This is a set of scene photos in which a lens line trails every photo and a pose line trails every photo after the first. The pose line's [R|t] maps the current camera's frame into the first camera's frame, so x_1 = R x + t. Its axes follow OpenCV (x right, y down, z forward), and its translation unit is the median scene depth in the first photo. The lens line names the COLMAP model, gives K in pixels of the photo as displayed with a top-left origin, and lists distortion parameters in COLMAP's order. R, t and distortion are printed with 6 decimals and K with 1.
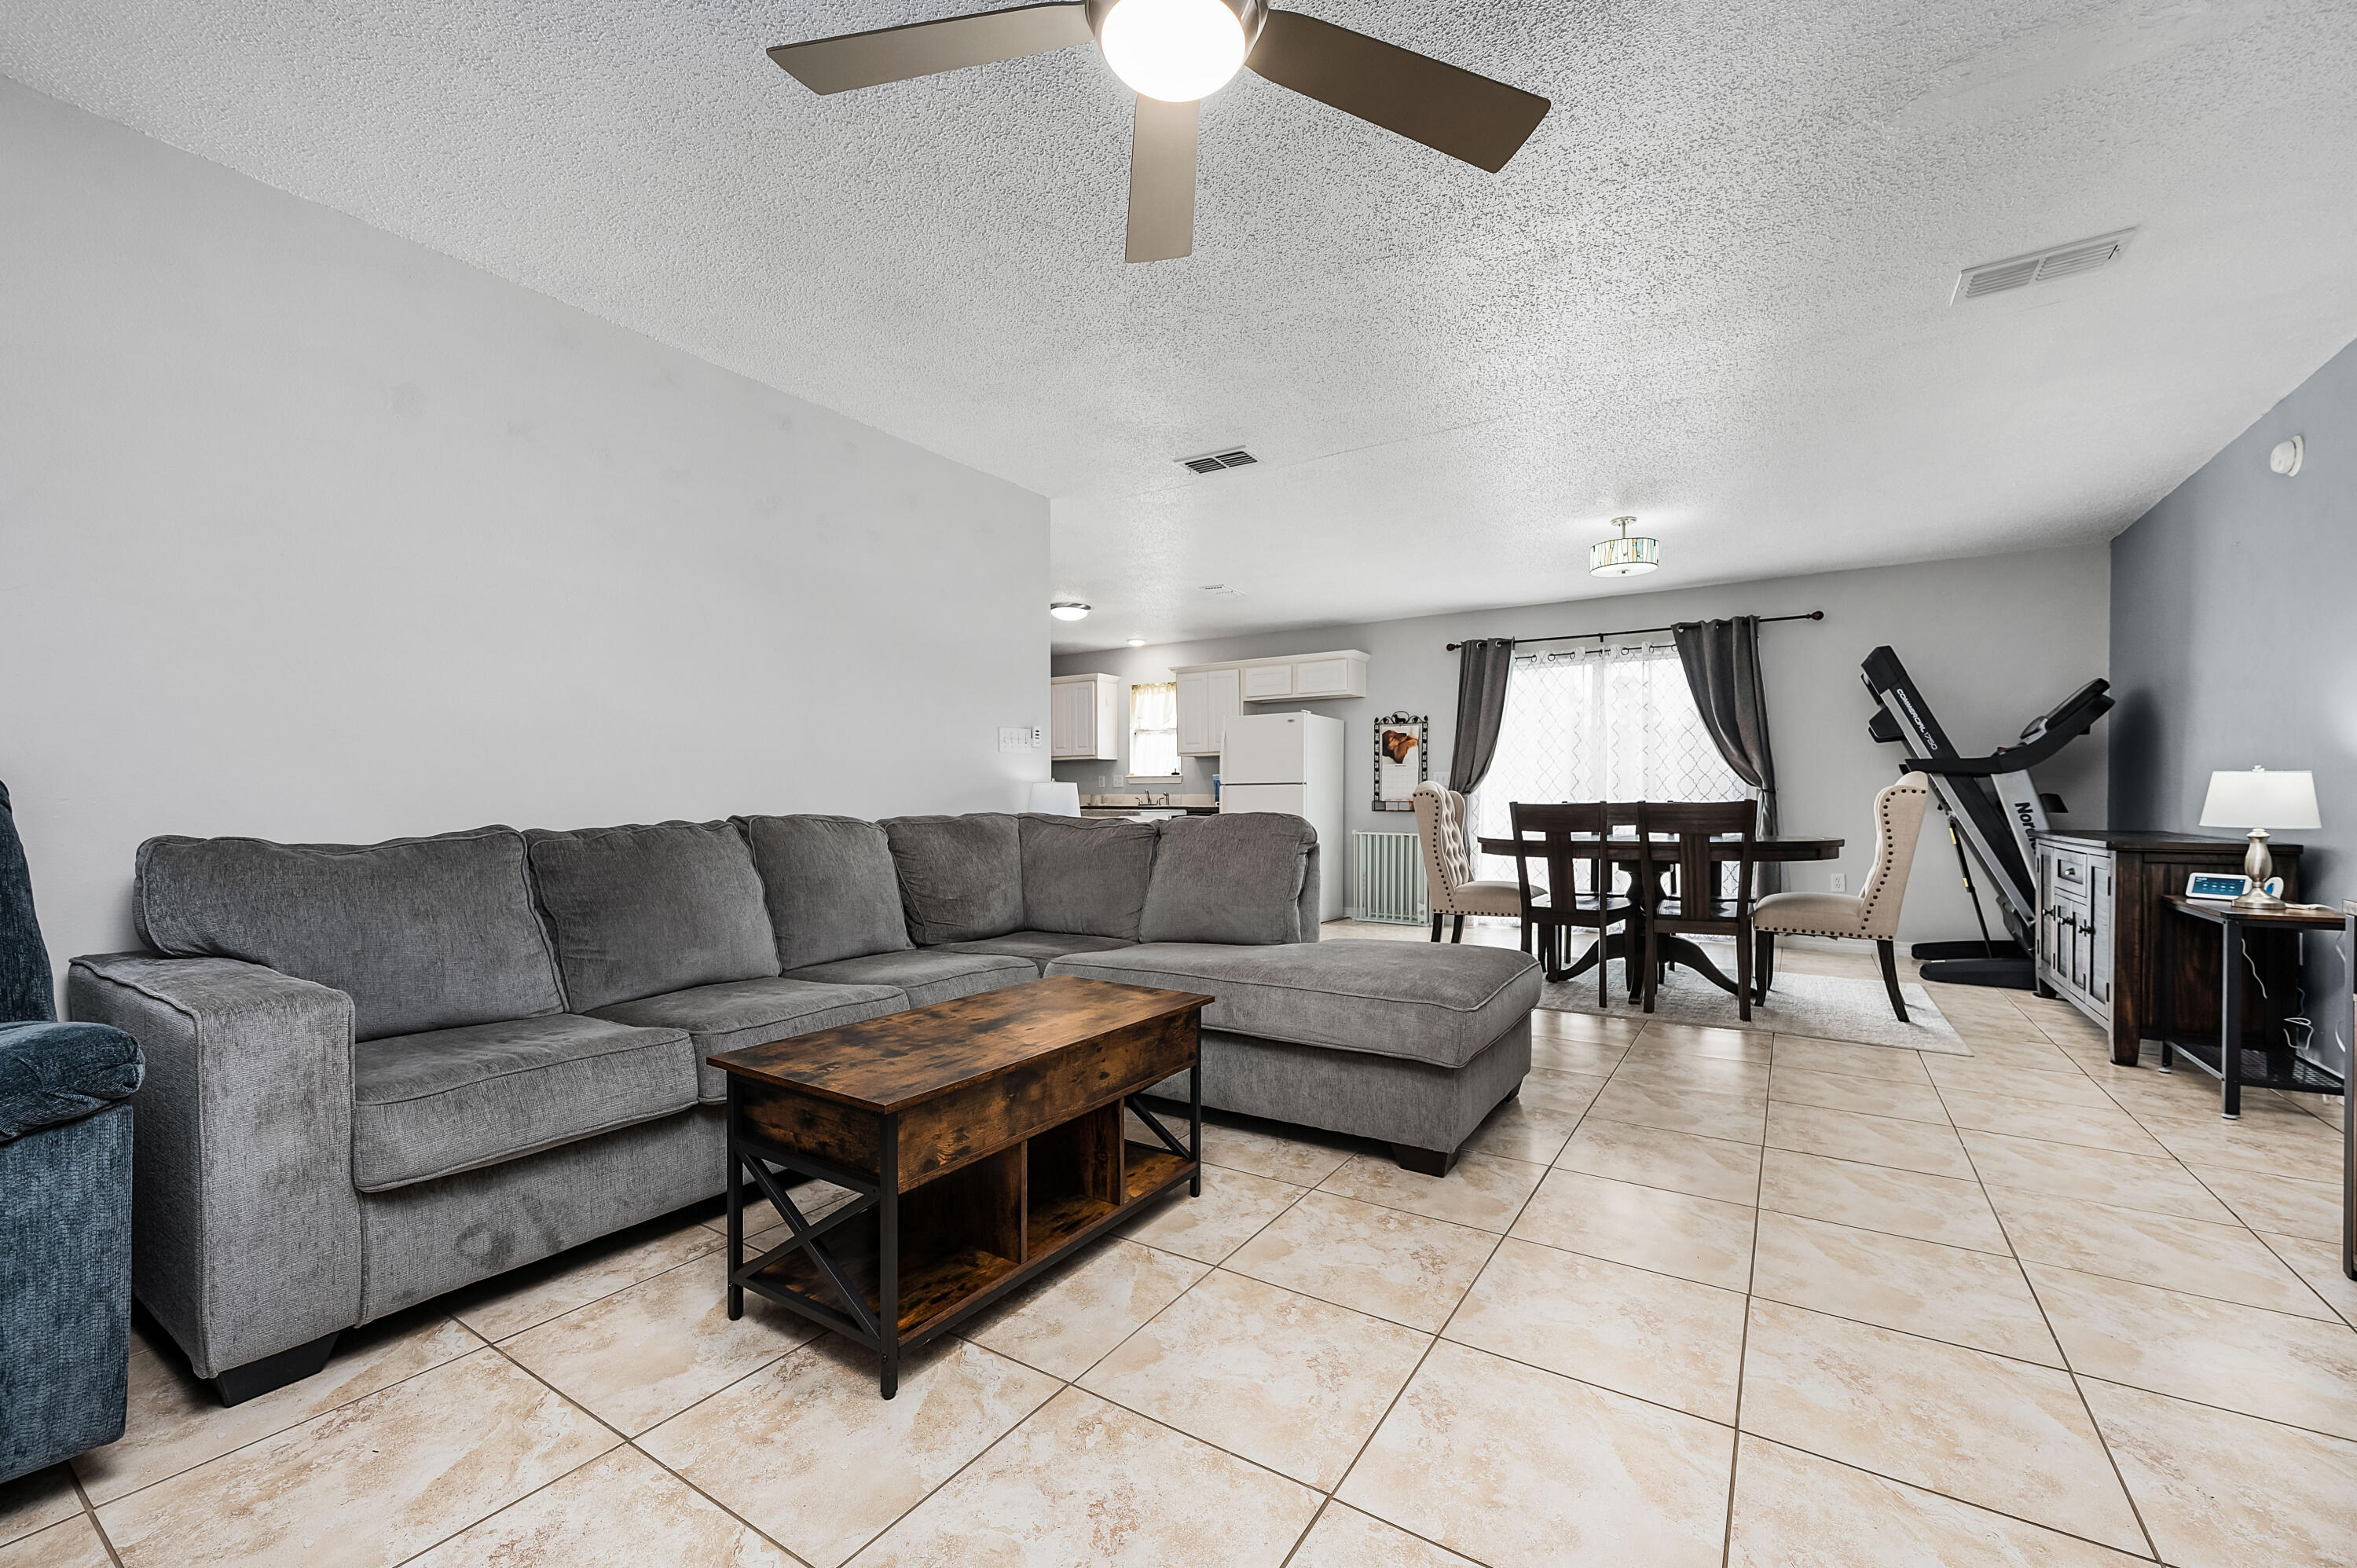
lens RADIAL K [[957.9, 0, 1193.4], [0, 957.9, 816.6], [0, 0, 1]] dist [0.000511, 0.001294]
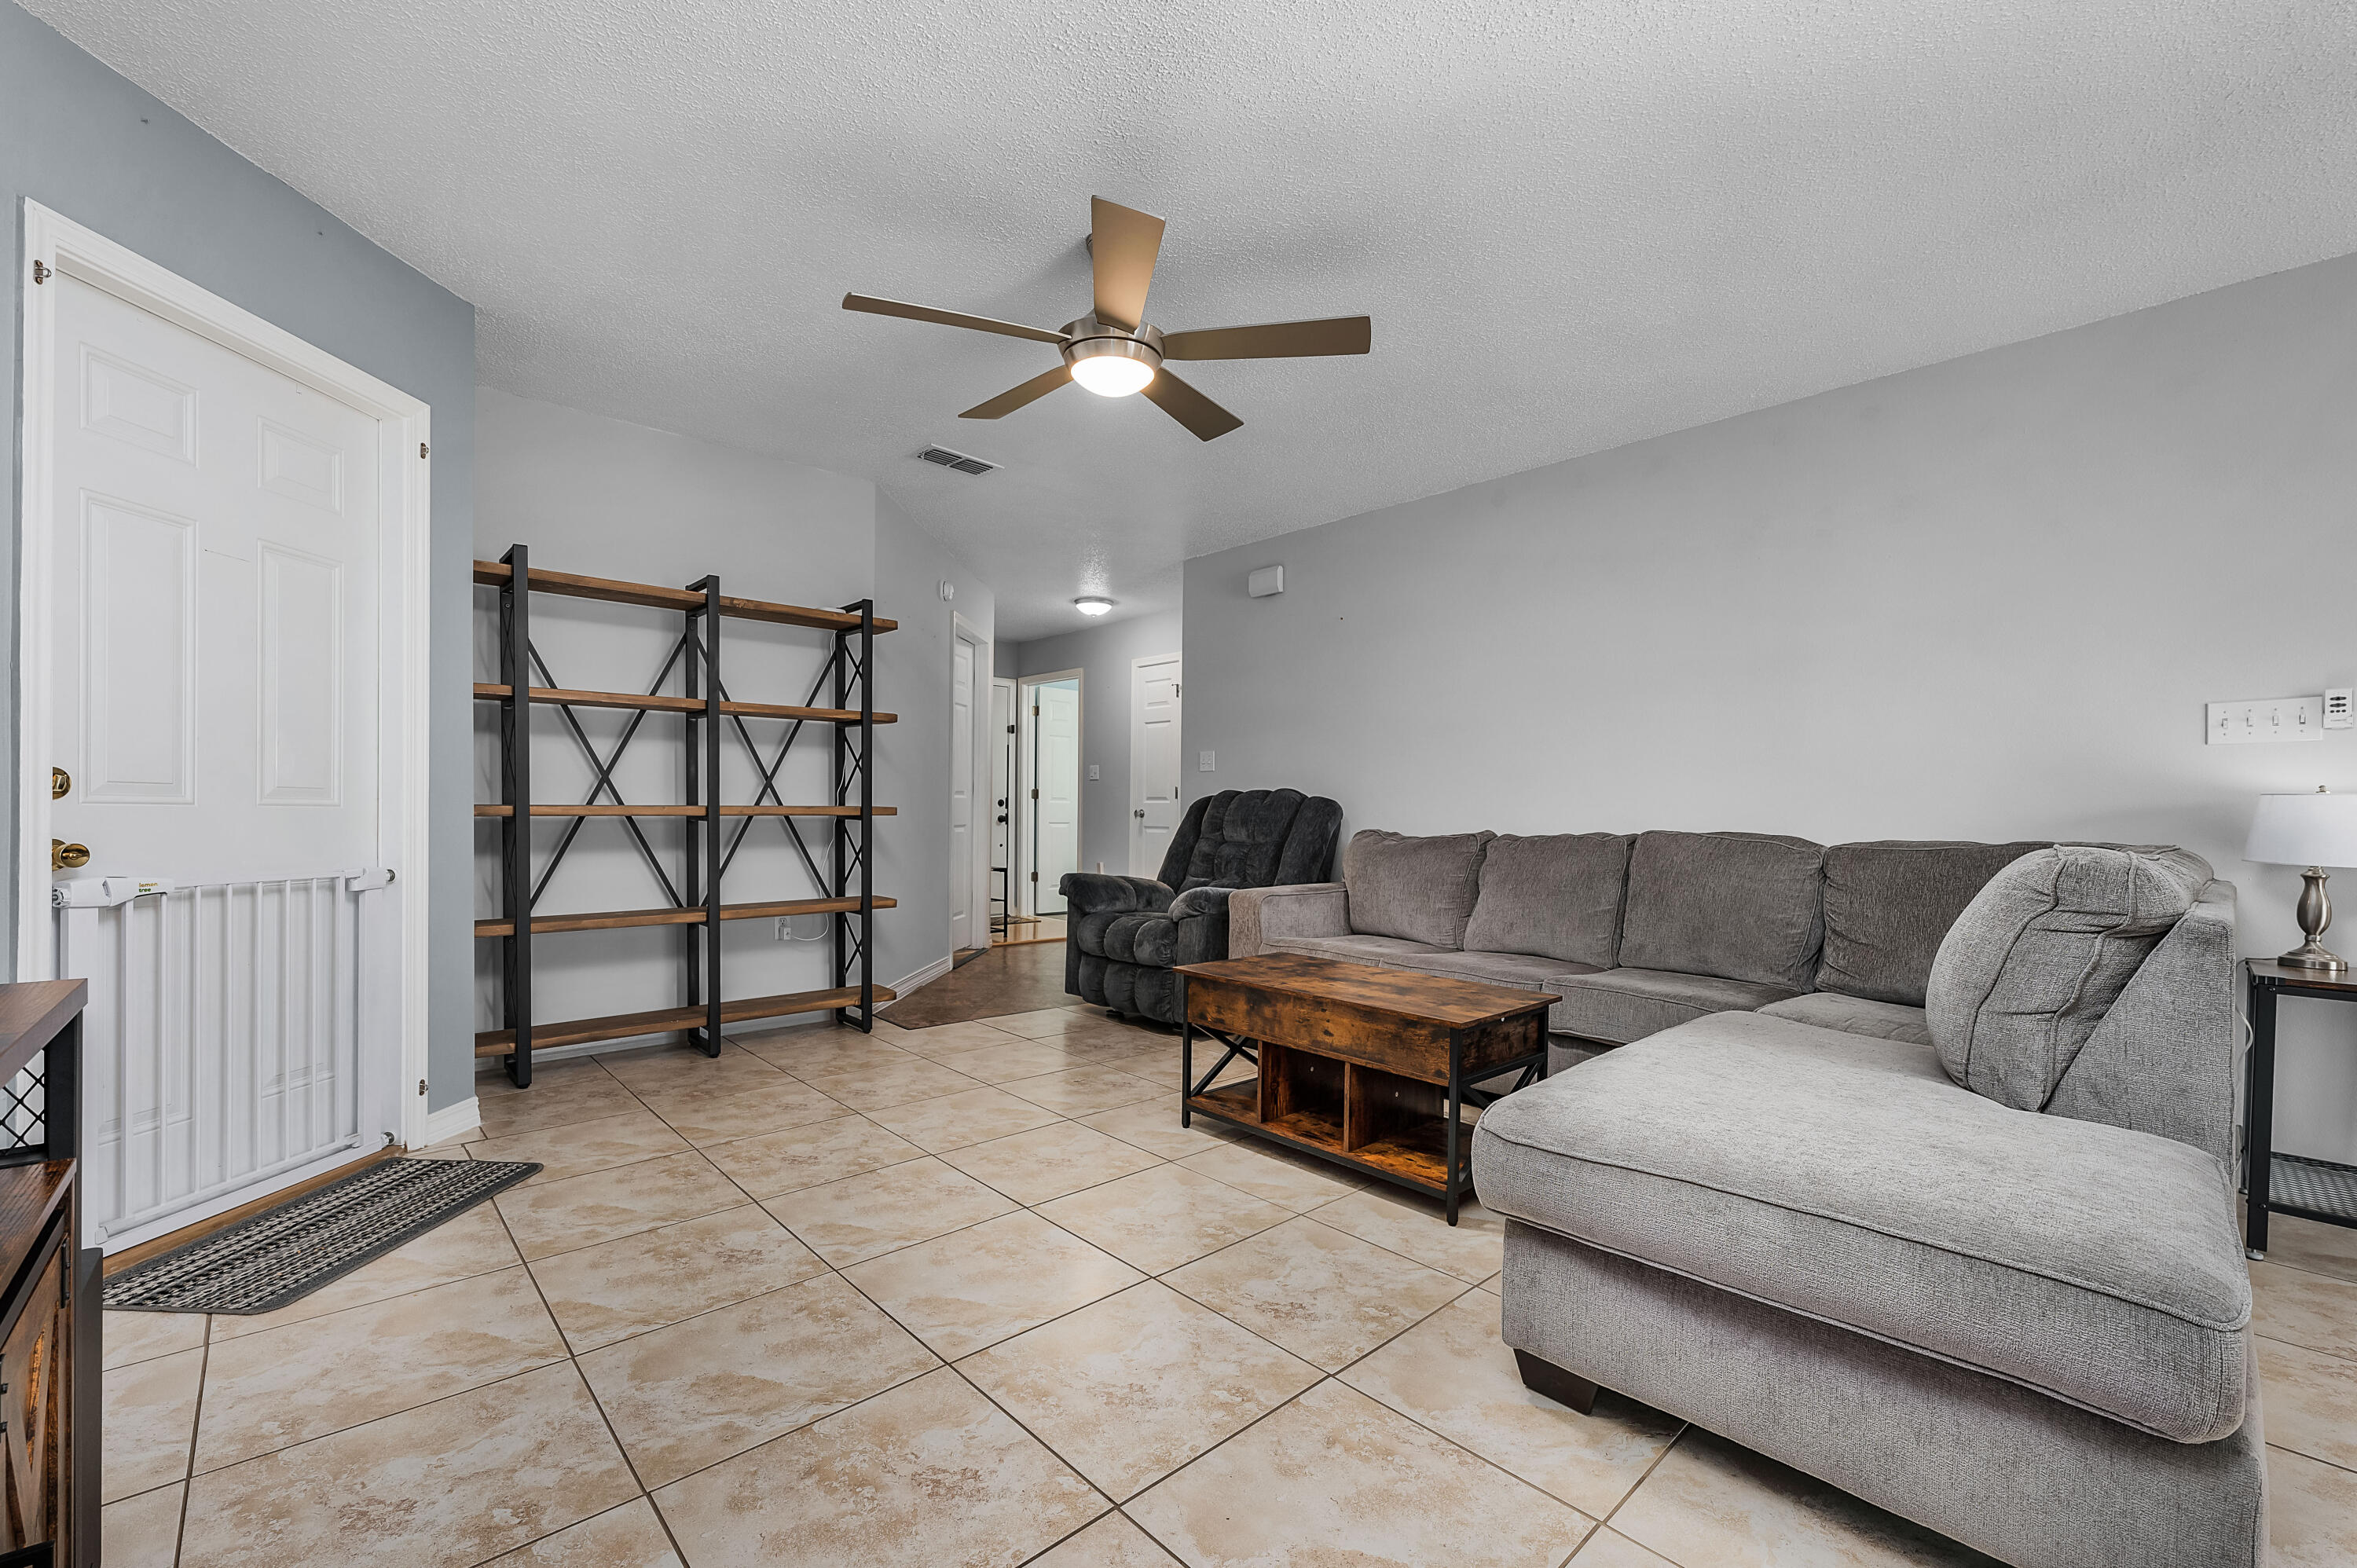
lens RADIAL K [[957.9, 0, 1197.4], [0, 957.9, 843.8], [0, 0, 1]] dist [0.000511, 0.001294]
pose [[-0.241181, 0.030538, -0.969999, 0.392454], [-0.030378, 0.998777, 0.038998, -0.006779], [0.970004, 0.038872, -0.239959, 0.382314]]
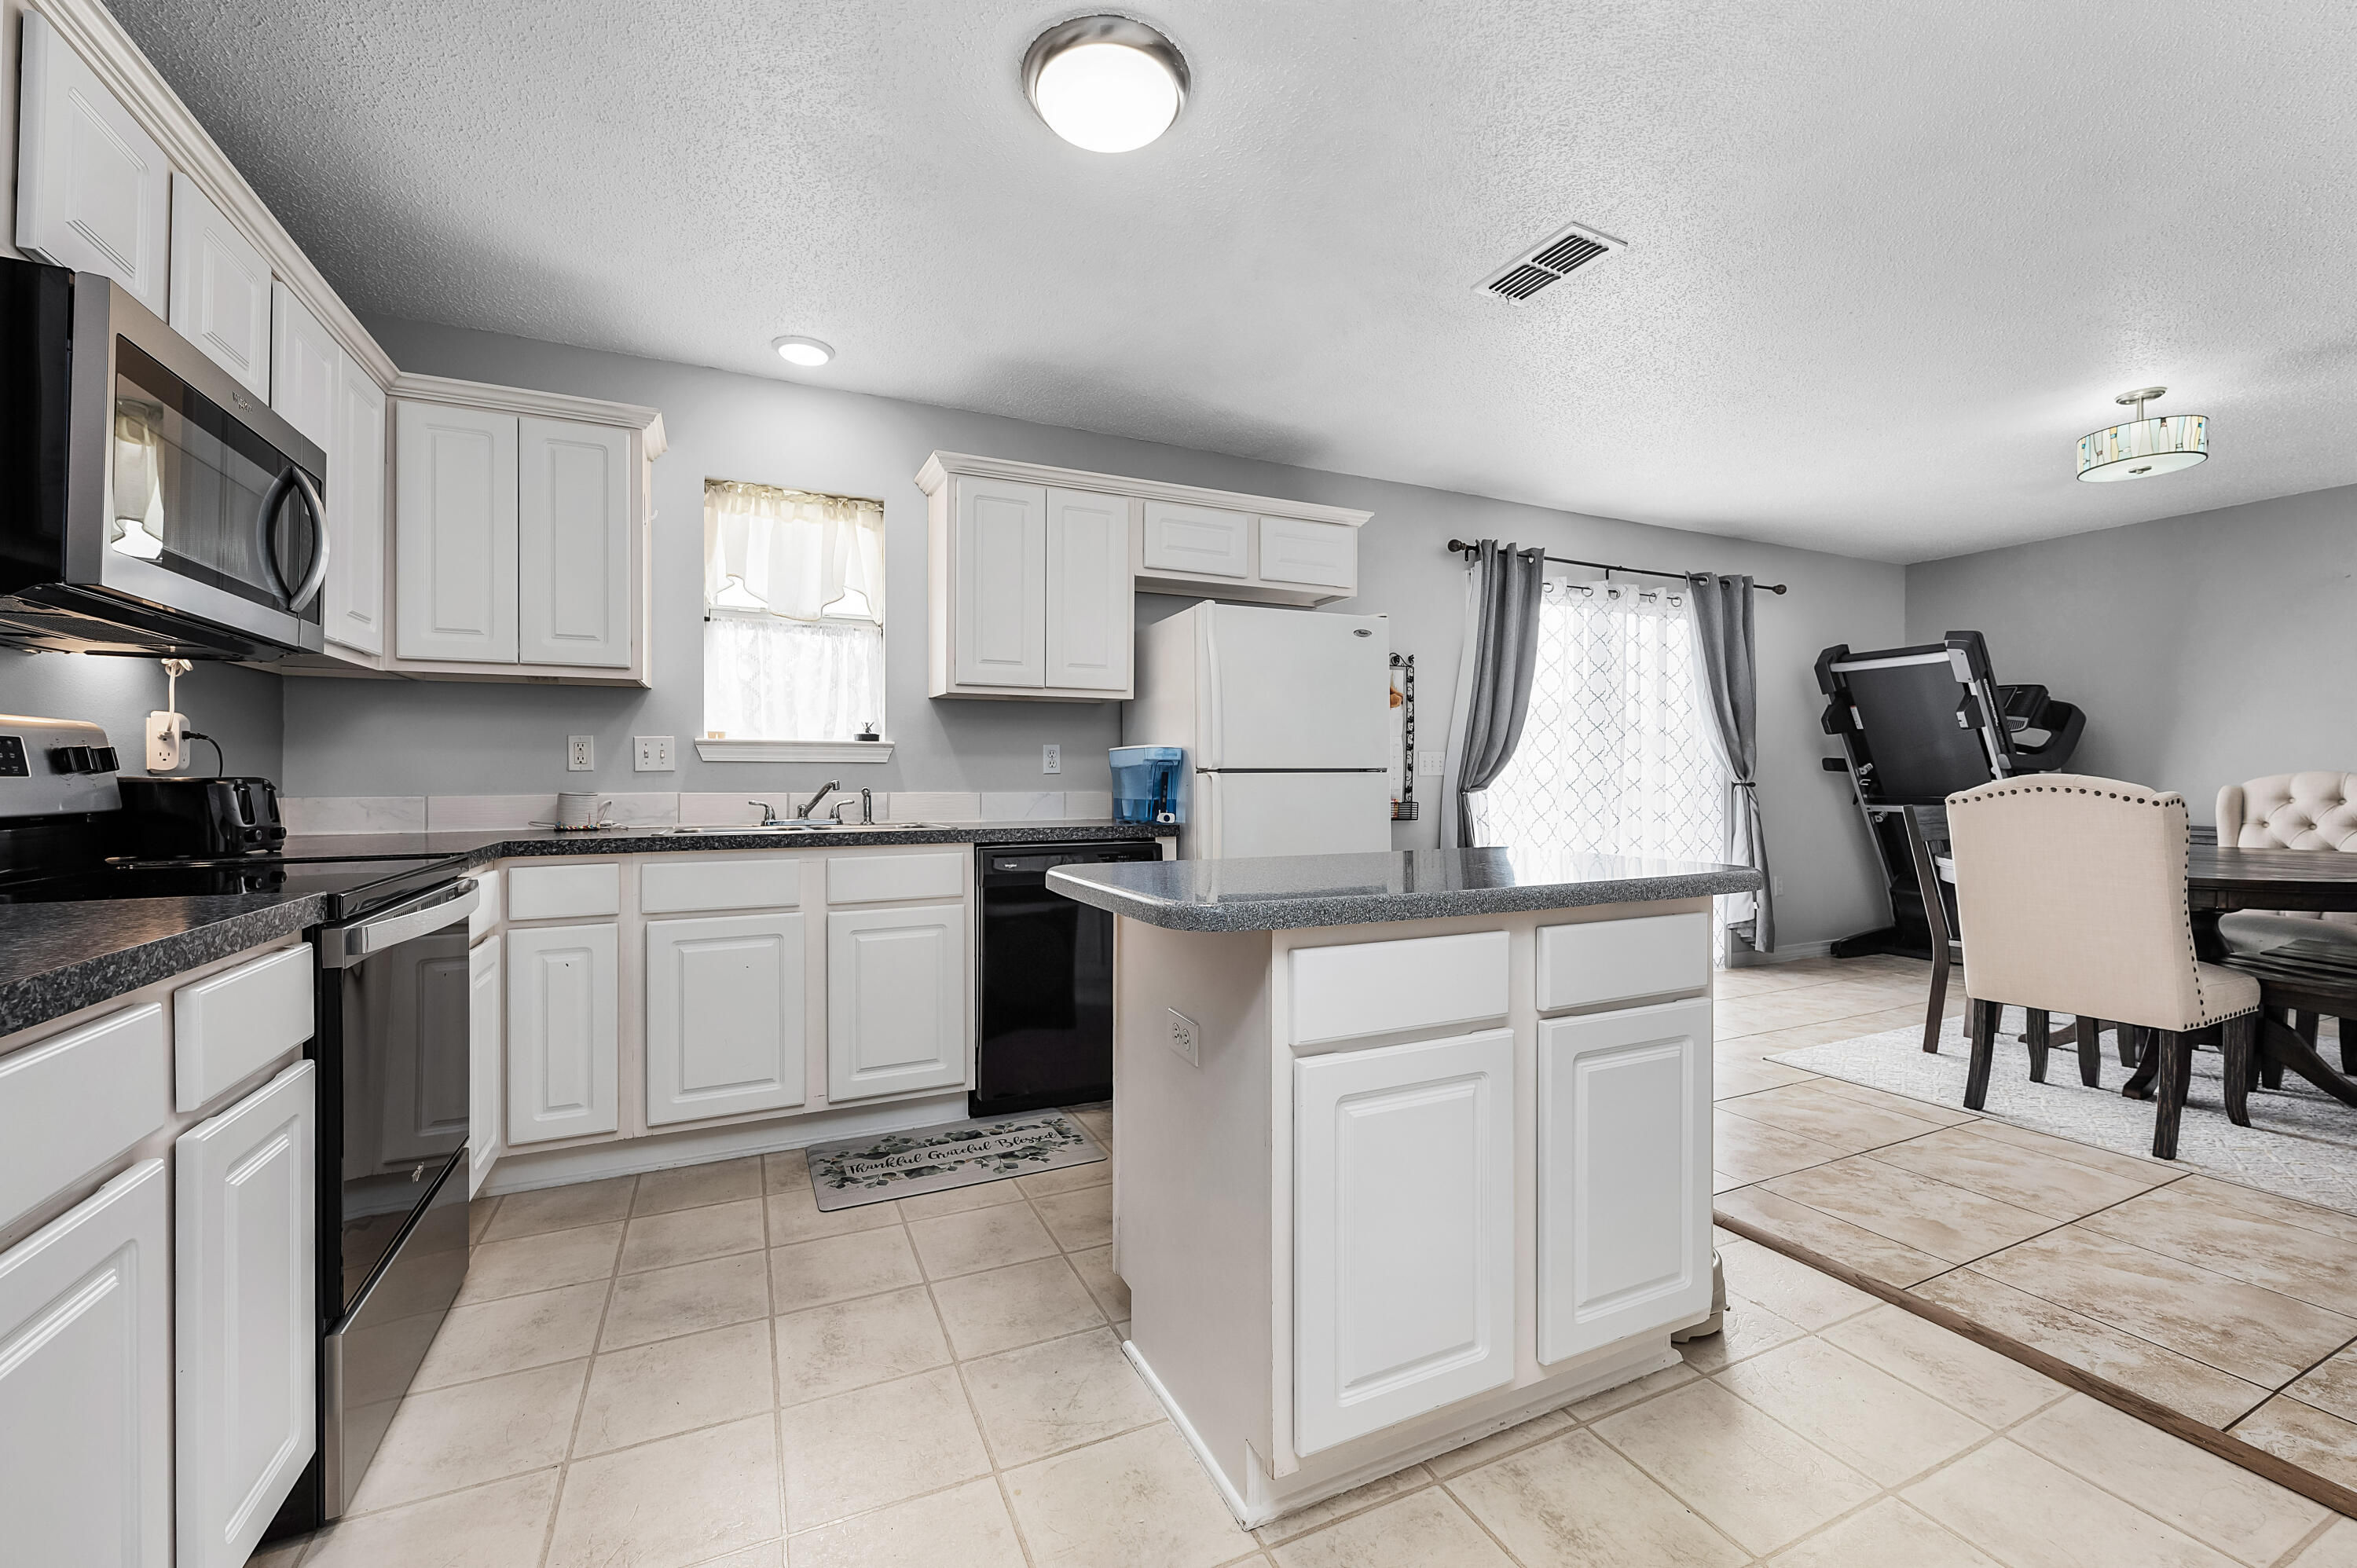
lens RADIAL K [[957.9, 0, 1187.4], [0, 957.9, 769.6], [0, 0, 1]] dist [0.000511, 0.001294]
pose [[0.518181, 0.006499, 0.855246, -0.398401], [0.015884, 0.999726, -0.017221, -0.034104], [-0.855124, 0.022508, 0.517935, 1.005245]]
